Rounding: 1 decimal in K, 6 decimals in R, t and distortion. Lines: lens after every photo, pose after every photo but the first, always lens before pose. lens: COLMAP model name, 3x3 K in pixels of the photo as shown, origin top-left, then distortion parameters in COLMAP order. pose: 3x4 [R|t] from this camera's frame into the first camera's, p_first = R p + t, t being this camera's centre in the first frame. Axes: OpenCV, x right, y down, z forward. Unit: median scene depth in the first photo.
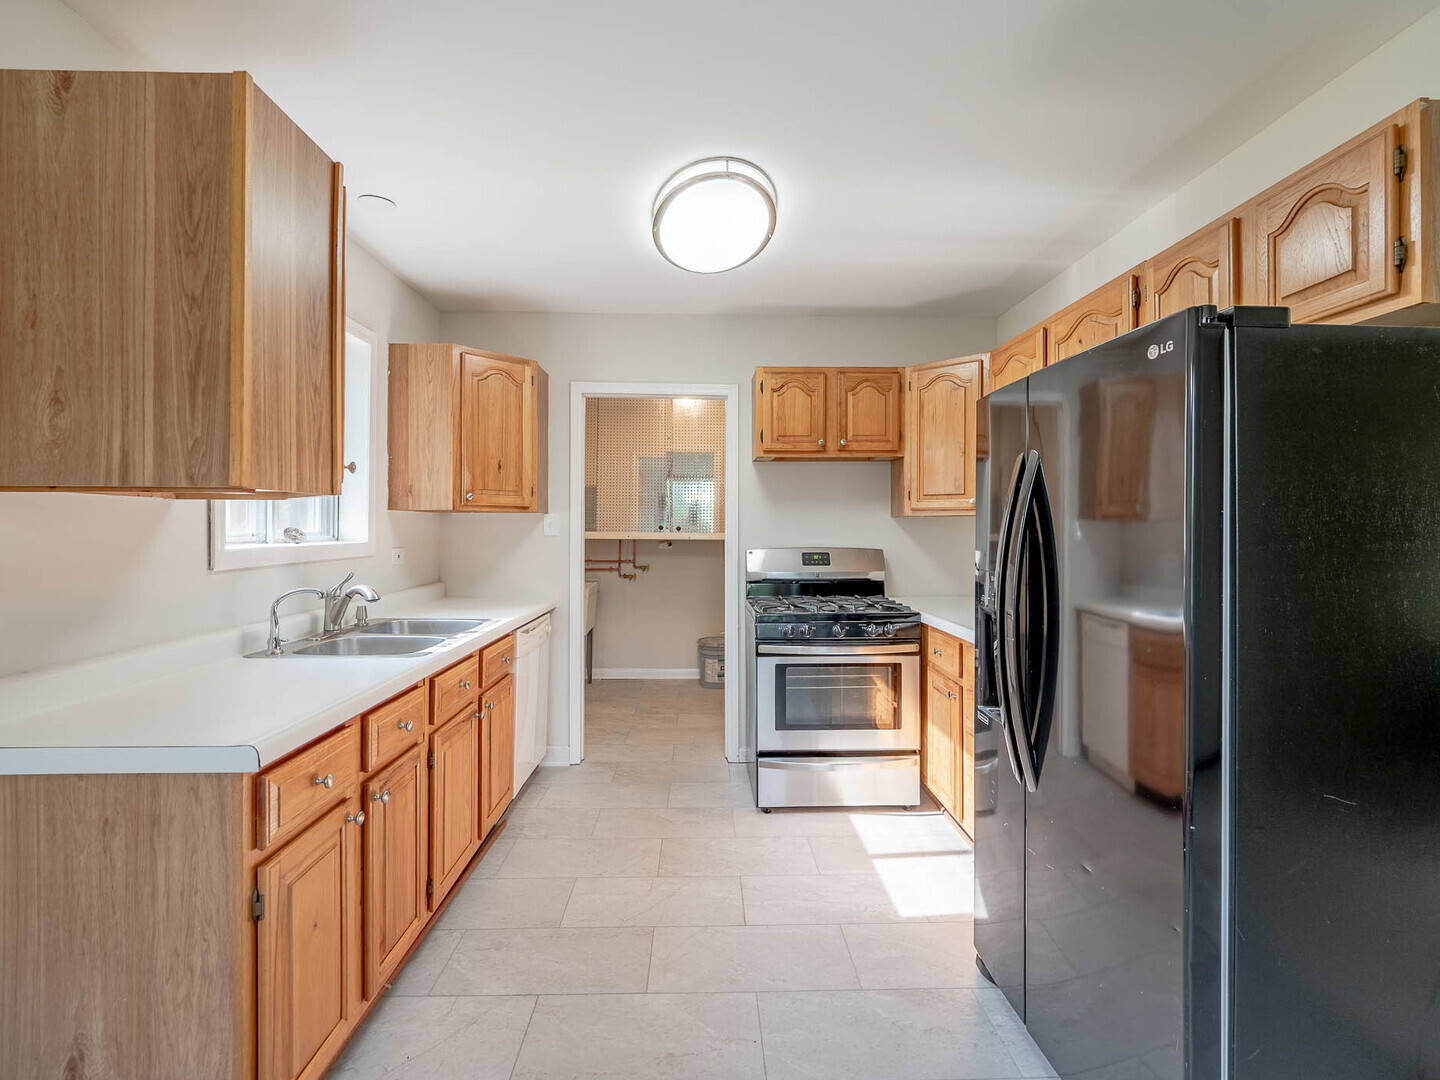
lens RADIAL K [[655.0, 0, 720.5], [0, 655.0, 534.6], [0, 0, 1]] dist [0.004234, 0.000322]
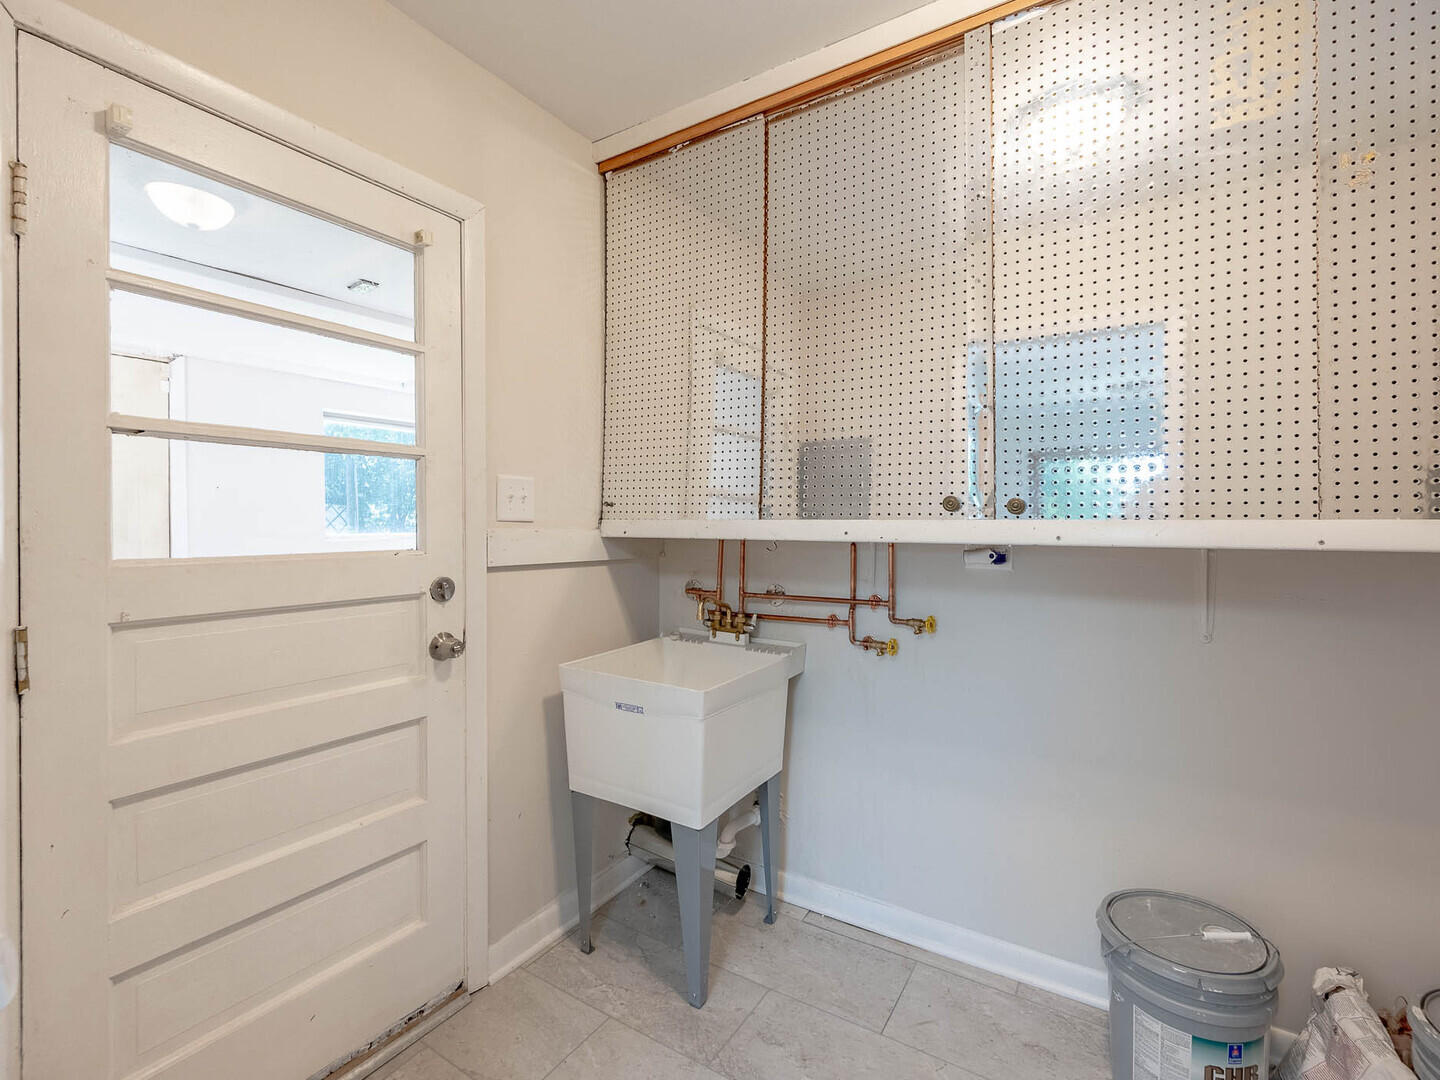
lens RADIAL K [[655.0, 0, 712.4], [0, 655.0, 531.4], [0, 0, 1]] dist [0.004234, 0.000322]
pose [[0.822949, 0.005719, -0.568086, -0.012008], [-0.000150, 0.999951, 0.009849, -0.001264], [0.568115, -0.008020, 0.822910, 0.656892]]
